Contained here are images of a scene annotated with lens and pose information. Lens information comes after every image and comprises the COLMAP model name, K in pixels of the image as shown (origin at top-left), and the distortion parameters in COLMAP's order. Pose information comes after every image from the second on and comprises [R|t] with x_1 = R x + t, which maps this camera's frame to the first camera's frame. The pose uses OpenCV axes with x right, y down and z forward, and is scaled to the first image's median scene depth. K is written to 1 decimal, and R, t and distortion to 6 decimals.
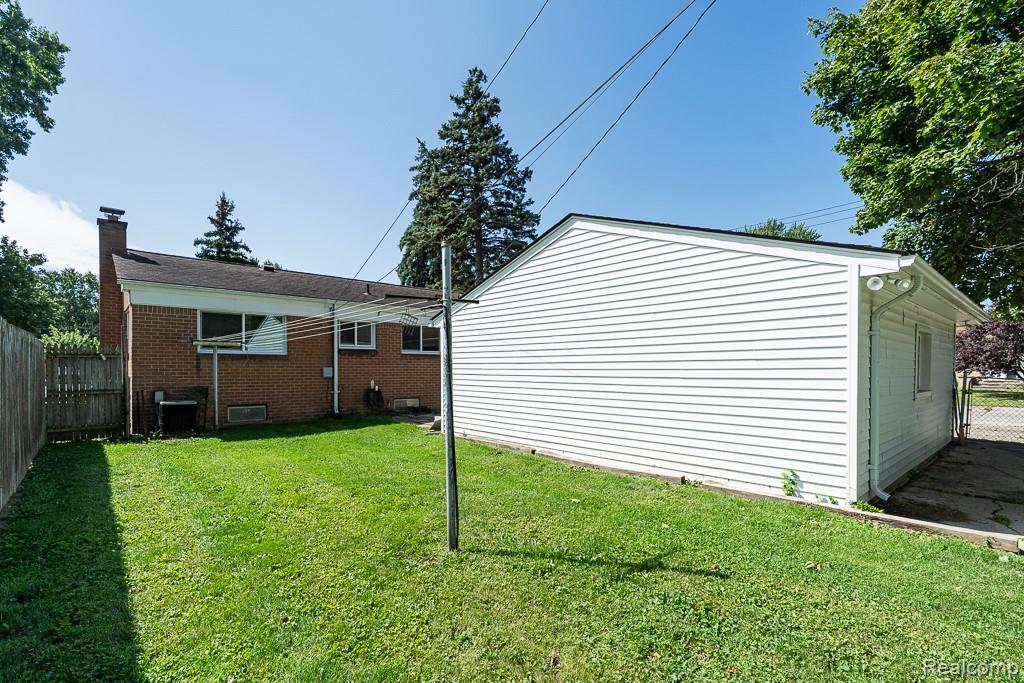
lens RADIAL K [[484.0, 0, 511.3], [0, 484.0, 364.3], [0, 0, 1]] dist [-0.002337, -0.000428]
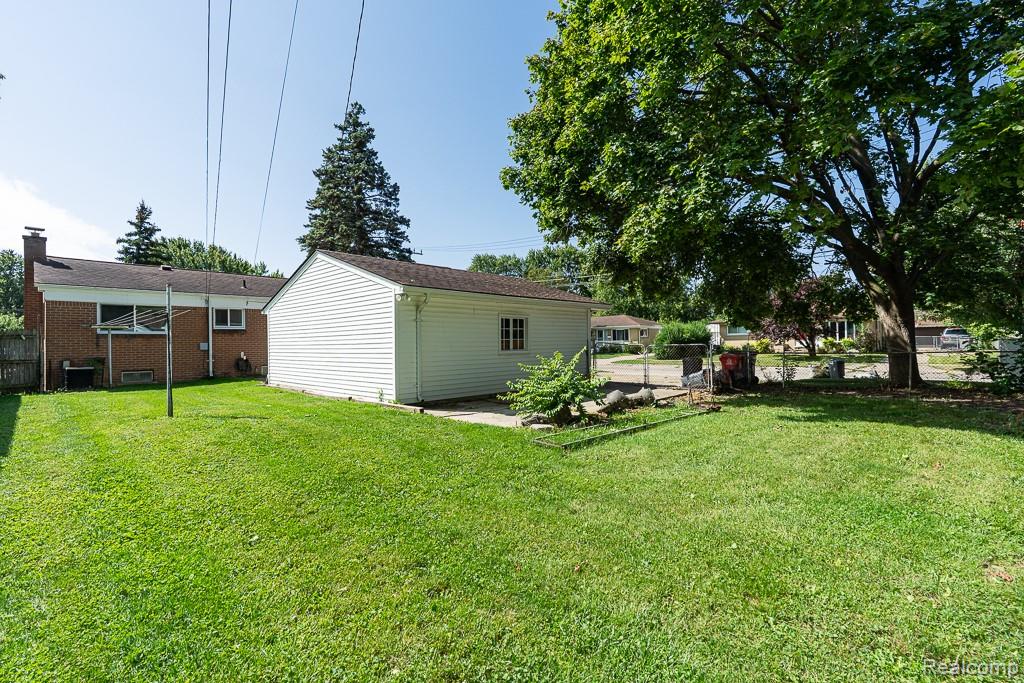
lens RADIAL K [[475.1, 0, 514.9], [0, 475.1, 331.6], [0, 0, 1]] dist [0.002129, 0.000987]
pose [[0.997251, -0.012129, 0.073095, 0.246150], [0.013391, 0.999769, -0.016799, 0.005498], [-0.072874, 0.017732, 0.997184, -0.251846]]
